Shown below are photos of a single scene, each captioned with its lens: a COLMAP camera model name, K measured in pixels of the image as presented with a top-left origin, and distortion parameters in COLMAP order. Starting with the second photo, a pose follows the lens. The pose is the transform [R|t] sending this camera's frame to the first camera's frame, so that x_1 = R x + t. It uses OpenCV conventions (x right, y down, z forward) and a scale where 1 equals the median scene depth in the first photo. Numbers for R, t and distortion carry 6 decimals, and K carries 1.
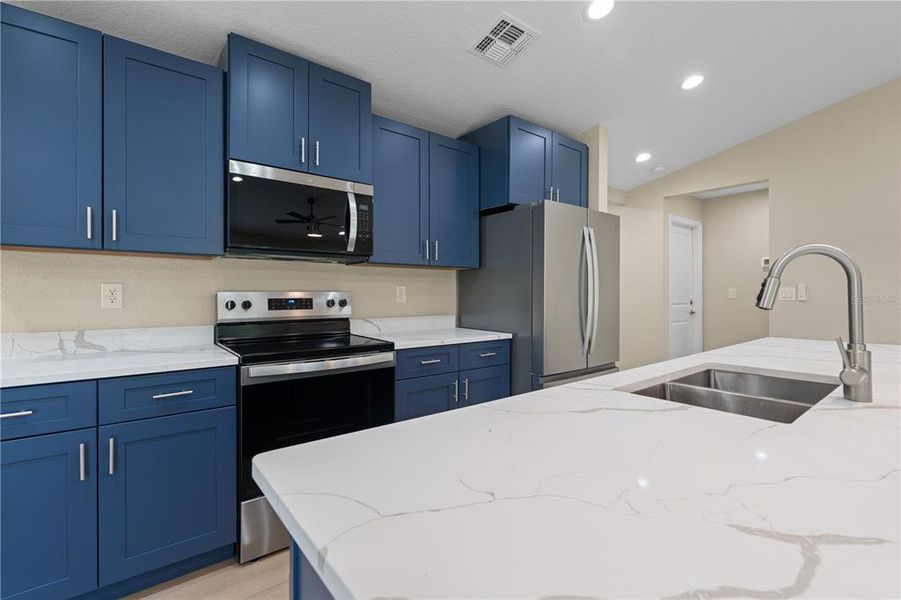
lens RADIAL K [[413.4, 0, 462.9], [0, 413.4, 296.4], [0, 0, 1]] dist [-0.012962, 0.003949]
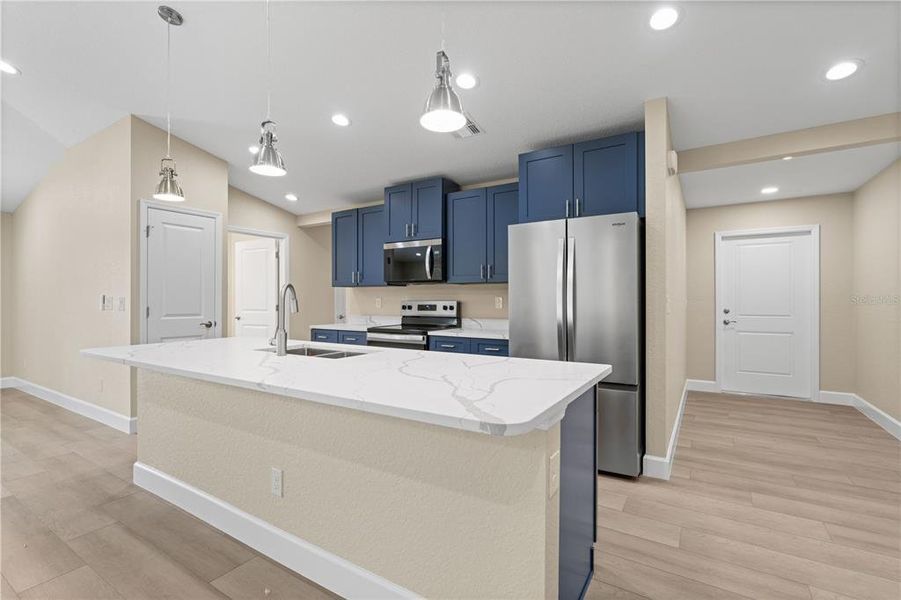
lens RADIAL K [[413.4, 0, 450.5], [0, 413.4, 299.3], [0, 0, 1]] dist [-0.012962, 0.003949]
pose [[0.316803, 0.000971, -0.948491, 1.435709], [-0.003030, 0.999995, 0.000012, -0.020007], [0.948487, 0.002870, 0.316805, 0.514890]]
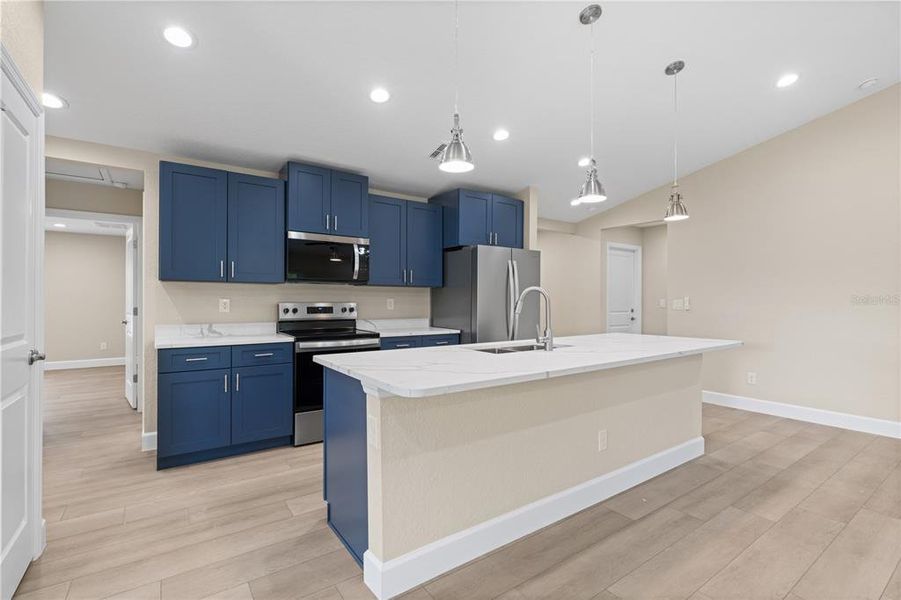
lens RADIAL K [[413.4, 0, 458.6], [0, 413.4, 299.8], [0, 0, 1]] dist [-0.012962, 0.003949]
pose [[0.998086, 0.003365, -0.061746, 0.248745], [-0.003847, 0.999963, -0.007685, -0.013040], [0.061718, 0.007908, 0.998062, -0.643402]]
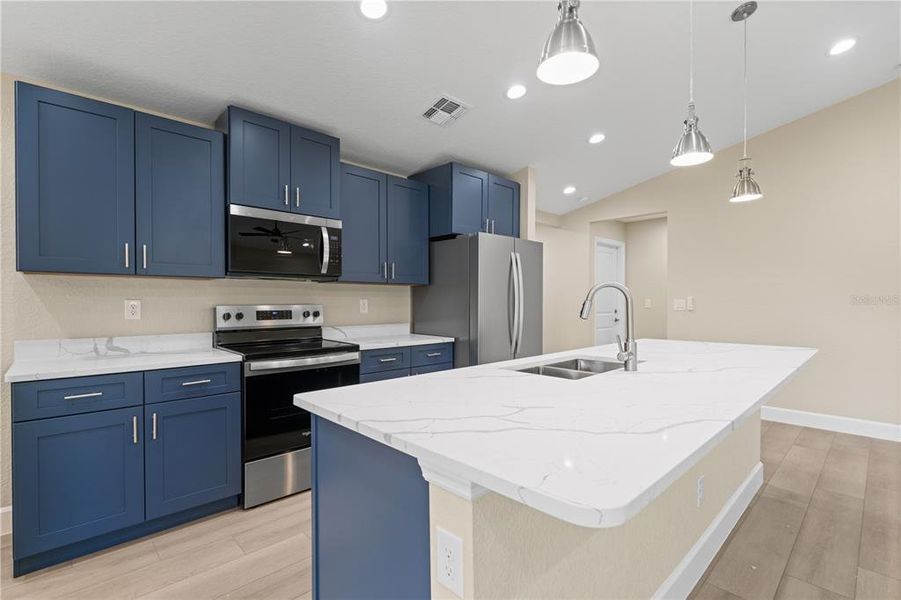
lens RADIAL K [[413.4, 0, 457.9], [0, 413.4, 305.9], [0, 0, 1]] dist [-0.012962, 0.003949]
pose [[0.996627, -0.001730, 0.082052, 0.032932], [0.001380, 0.999990, 0.004315, -0.013699], [-0.082058, -0.004187, 0.996619, -0.290169]]
